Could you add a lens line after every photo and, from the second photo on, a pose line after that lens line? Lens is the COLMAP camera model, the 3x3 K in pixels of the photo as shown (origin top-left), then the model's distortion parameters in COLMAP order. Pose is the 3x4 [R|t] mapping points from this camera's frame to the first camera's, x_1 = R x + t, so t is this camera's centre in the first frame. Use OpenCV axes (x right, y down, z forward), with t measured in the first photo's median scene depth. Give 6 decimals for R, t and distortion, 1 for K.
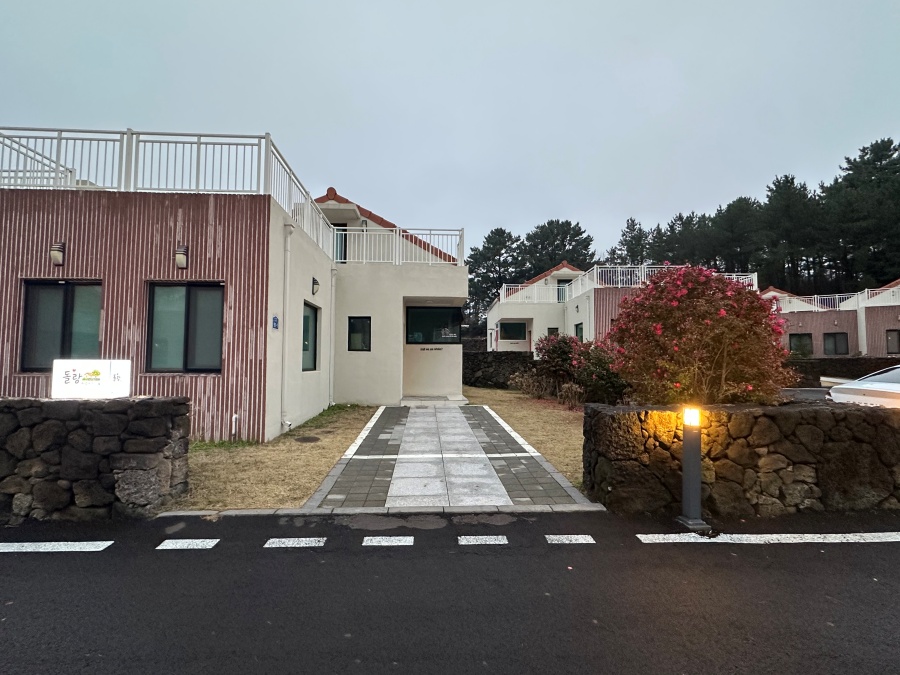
lens RADIAL K [[371.8, 0, 448.0], [0, 371.8, 337.5], [0, 0, 1]] dist [-0.000912, 0.000020]
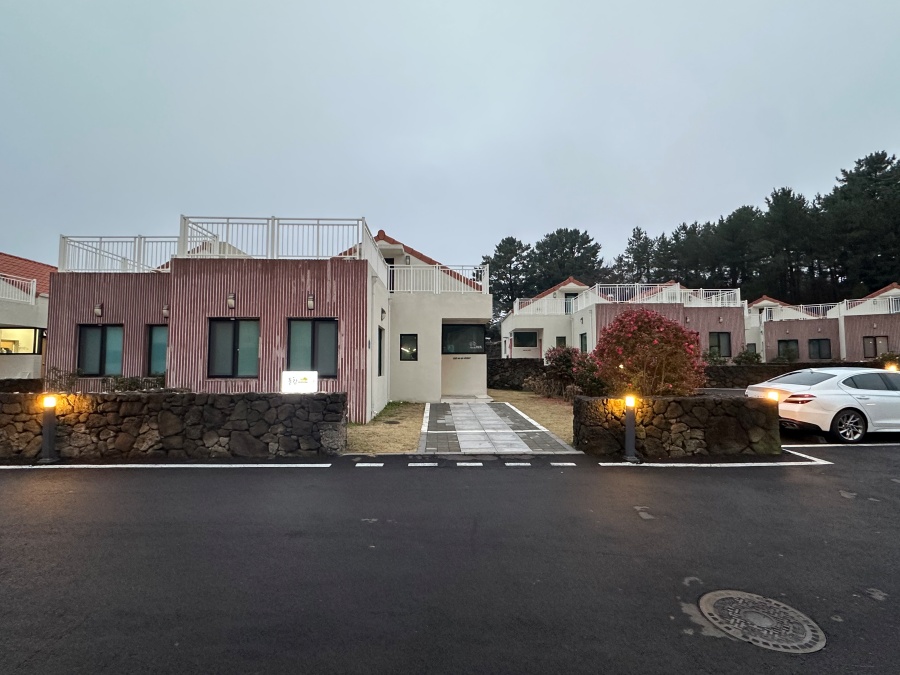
lens RADIAL K [[371.8, 0, 450.9], [0, 371.8, 339.5], [0, 0, 1]] dist [-0.000912, 0.000020]
pose [[0.999808, -0.005644, -0.018773, -0.110977], [0.005567, 0.999976, -0.004195, -0.051339], [0.018797, 0.004089, 0.999815, -0.488418]]
